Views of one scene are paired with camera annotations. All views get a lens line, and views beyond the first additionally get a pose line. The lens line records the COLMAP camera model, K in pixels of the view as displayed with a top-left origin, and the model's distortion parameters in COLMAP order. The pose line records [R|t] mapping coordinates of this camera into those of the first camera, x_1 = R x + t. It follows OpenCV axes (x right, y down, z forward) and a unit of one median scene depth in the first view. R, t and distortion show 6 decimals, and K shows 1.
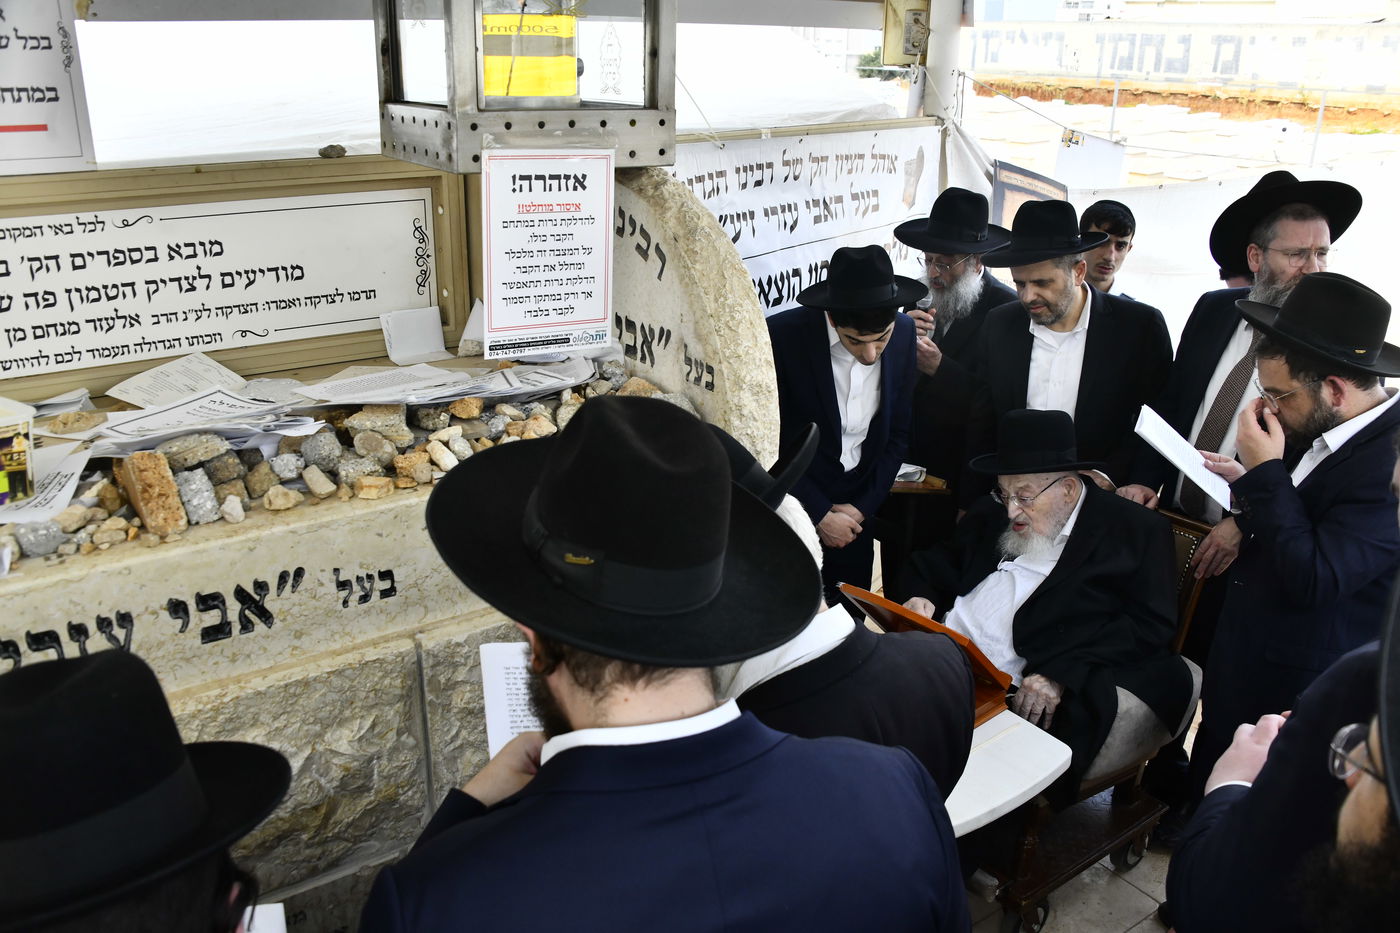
lens RADIAL K [[1105.6, 0, 706.2], [0, 1105.6, 483.0], [0, 0, 1]] dist [-0.149138, 0.072787]
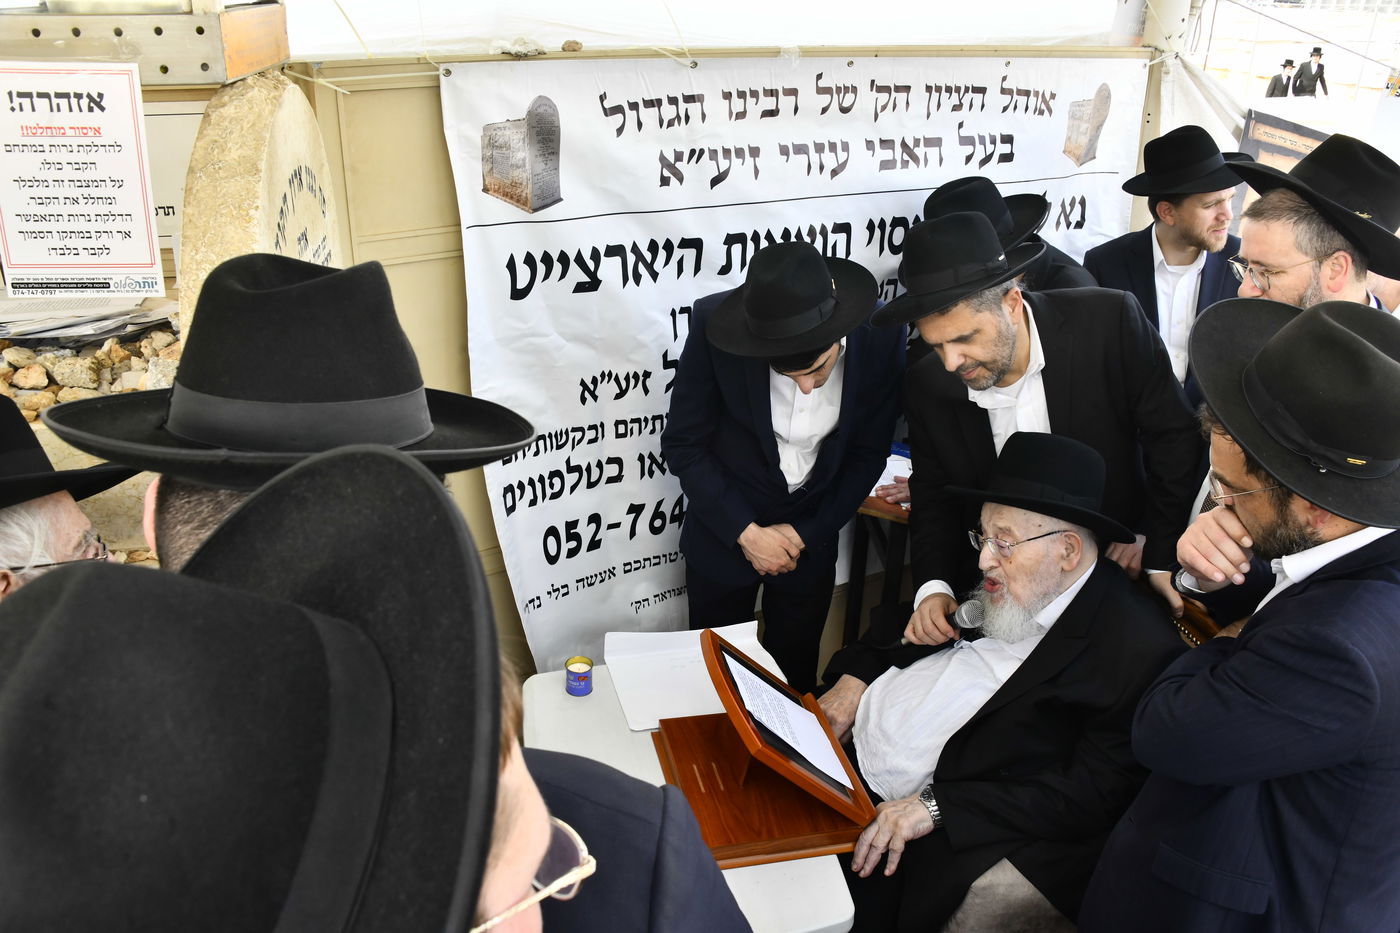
lens RADIAL K [[1105.6, 0, 706.2], [0, 1105.6, 483.0], [0, 0, 1]] dist [-0.149138, 0.072787]
pose [[0.902419, 0.188691, -0.387344, 0.647200], [-0.161917, 0.981626, 0.100963, -0.136542], [0.399277, -0.028393, 0.916390, 0.404581]]
